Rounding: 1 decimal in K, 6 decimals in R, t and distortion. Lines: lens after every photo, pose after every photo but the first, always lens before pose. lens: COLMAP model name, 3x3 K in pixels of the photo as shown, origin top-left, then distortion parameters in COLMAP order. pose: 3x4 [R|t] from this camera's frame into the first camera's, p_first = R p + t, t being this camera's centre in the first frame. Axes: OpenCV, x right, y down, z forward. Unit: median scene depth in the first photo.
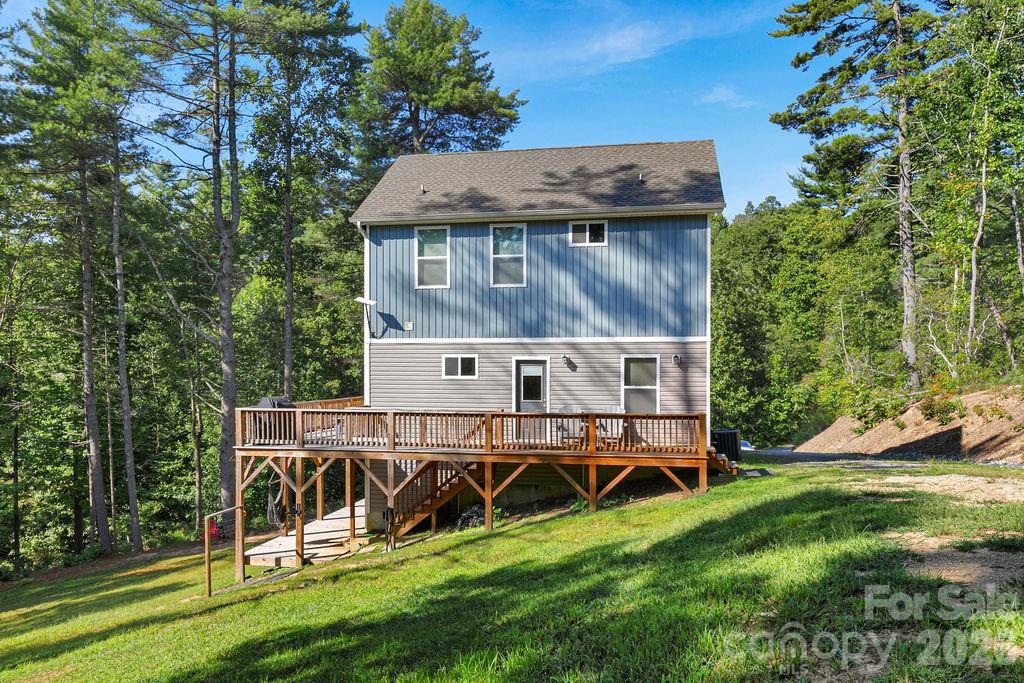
lens RADIAL K [[781.1, 0, 512.5], [0, 781.1, 377.5], [0, 0, 1]] dist [0.007308, 0.002177]
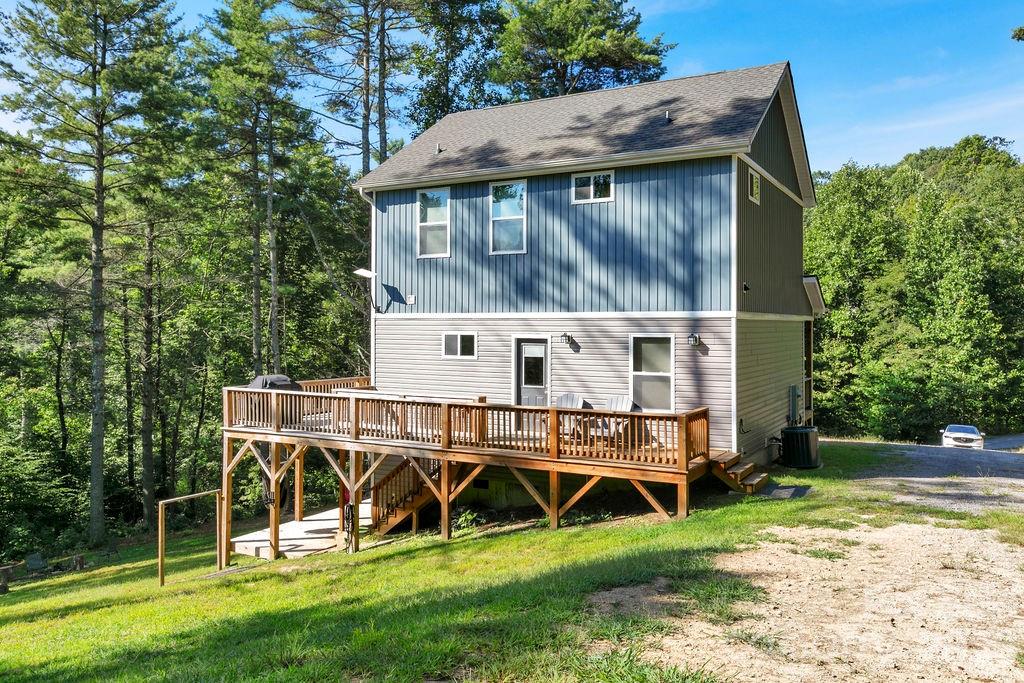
lens RADIAL K [[787.5, 0, 511.2], [0, 787.5, 319.8], [0, 0, 1]] dist [-0.007318, -0.003700]
pose [[0.950161, -0.000727, -0.311759, 0.265048], [-0.007067, 0.999690, -0.023868, -0.021663], [0.311680, 0.024882, 0.949861, 0.173039]]
